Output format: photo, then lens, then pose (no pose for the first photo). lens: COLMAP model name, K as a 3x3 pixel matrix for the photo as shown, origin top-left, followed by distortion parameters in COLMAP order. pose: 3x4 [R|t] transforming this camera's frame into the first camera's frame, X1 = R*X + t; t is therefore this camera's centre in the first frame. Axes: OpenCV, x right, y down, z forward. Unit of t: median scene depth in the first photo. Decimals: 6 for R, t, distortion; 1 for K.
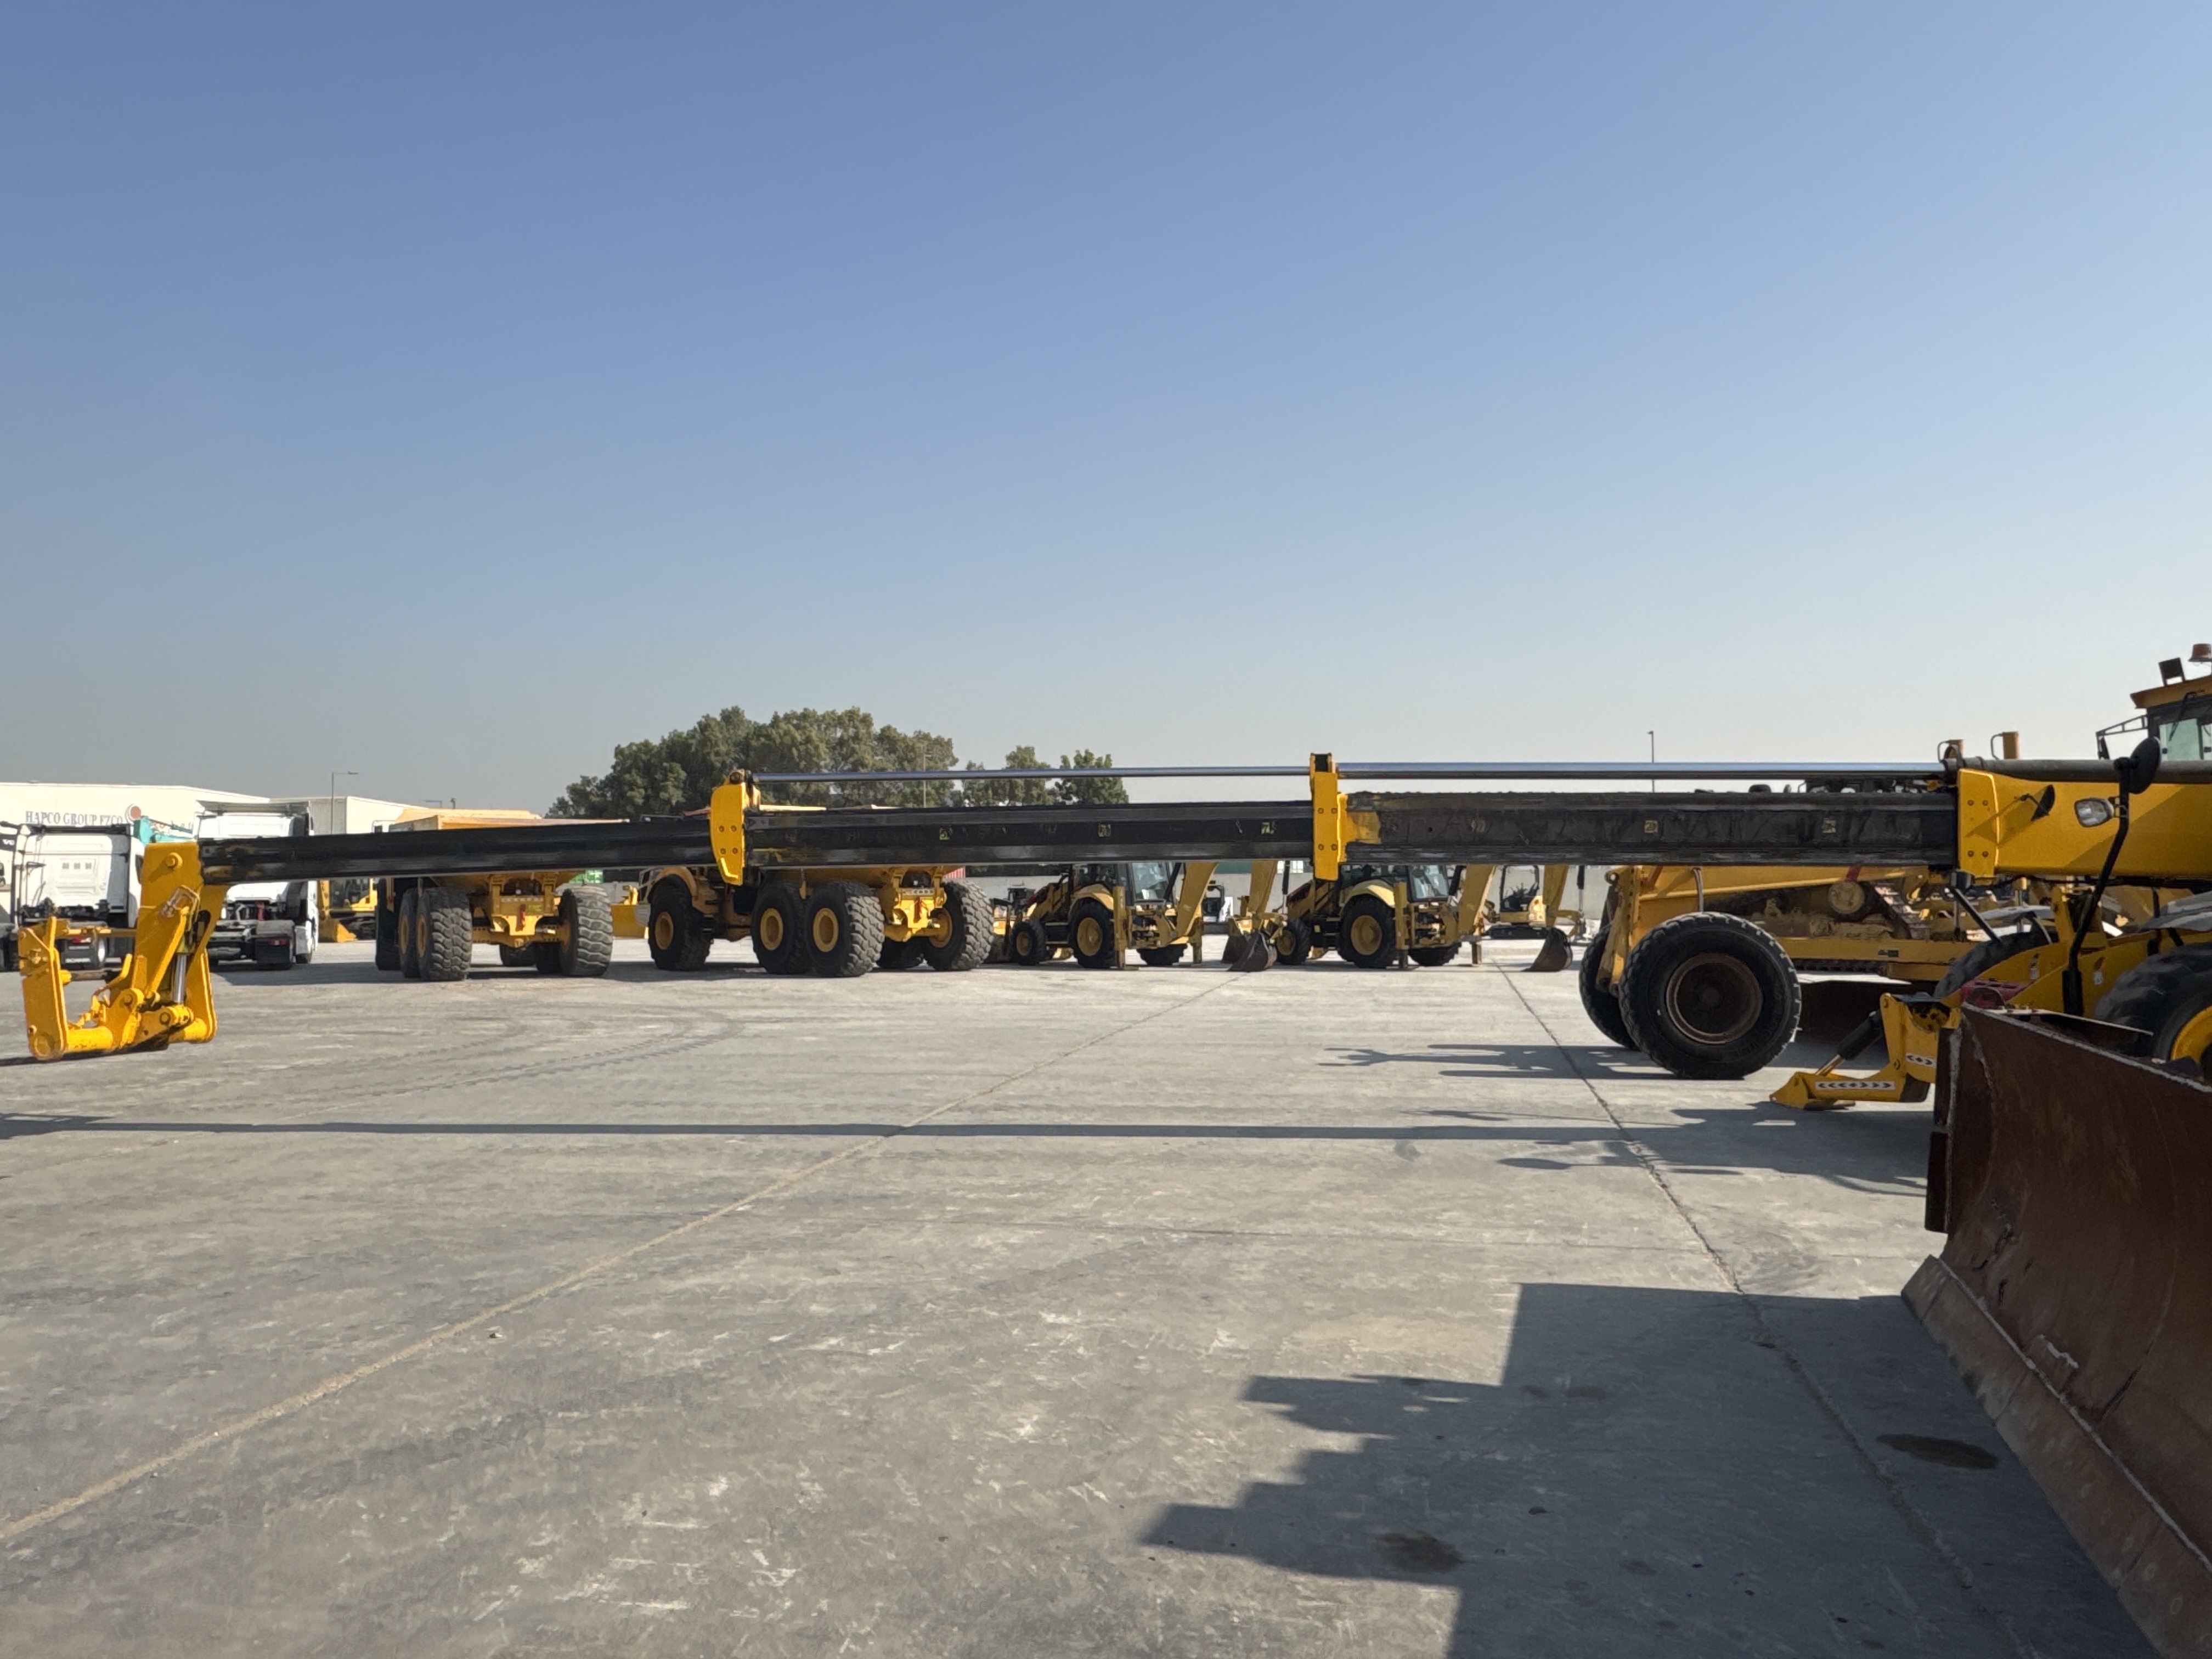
lens RADIAL K [[1501.4, 0, 1106.0], [0, 1501.4, 829.5], [0, 0, 1]] dist [-0.002001, -0.000129]
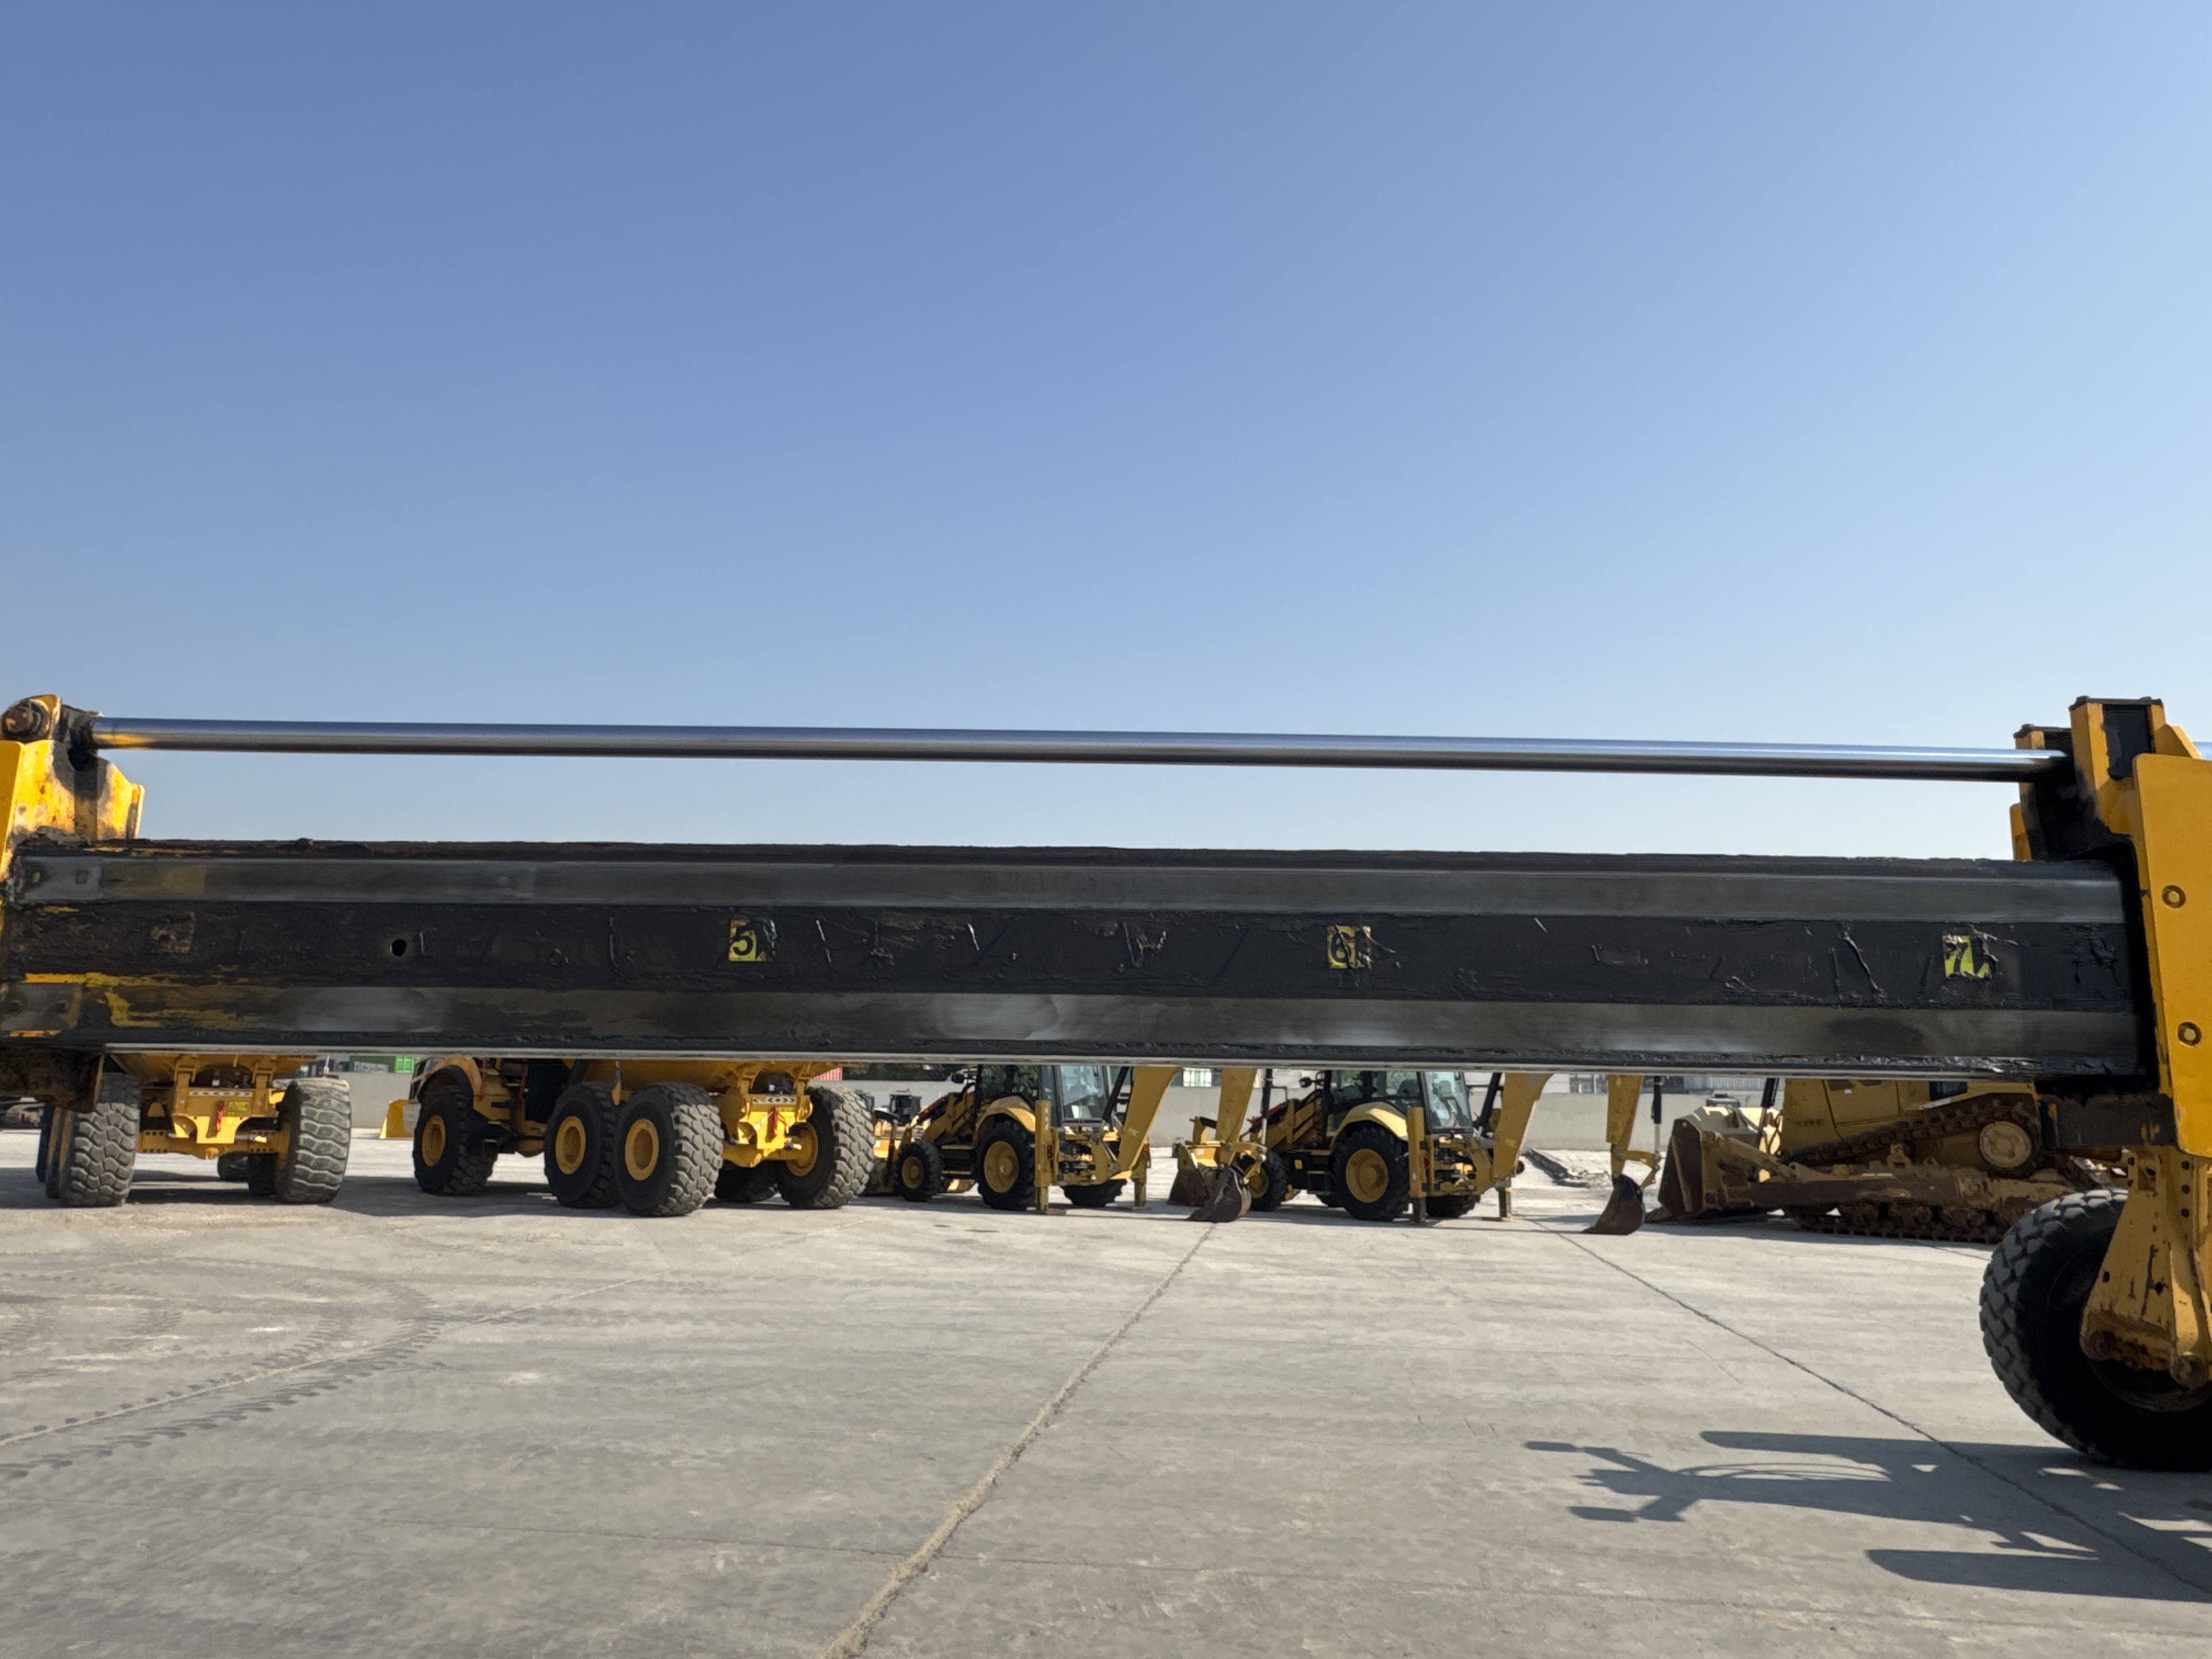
lens RADIAL K [[1501.4, 0, 1106.0], [0, 1501.4, 829.5], [0, 0, 1]] dist [-0.002001, -0.000129]
pose [[0.996475, 0.043721, 0.071600, -0.020351], [-0.033540, 0.989909, -0.137681, 0.005827], [-0.076897, 0.134794, 0.987885, 0.232692]]
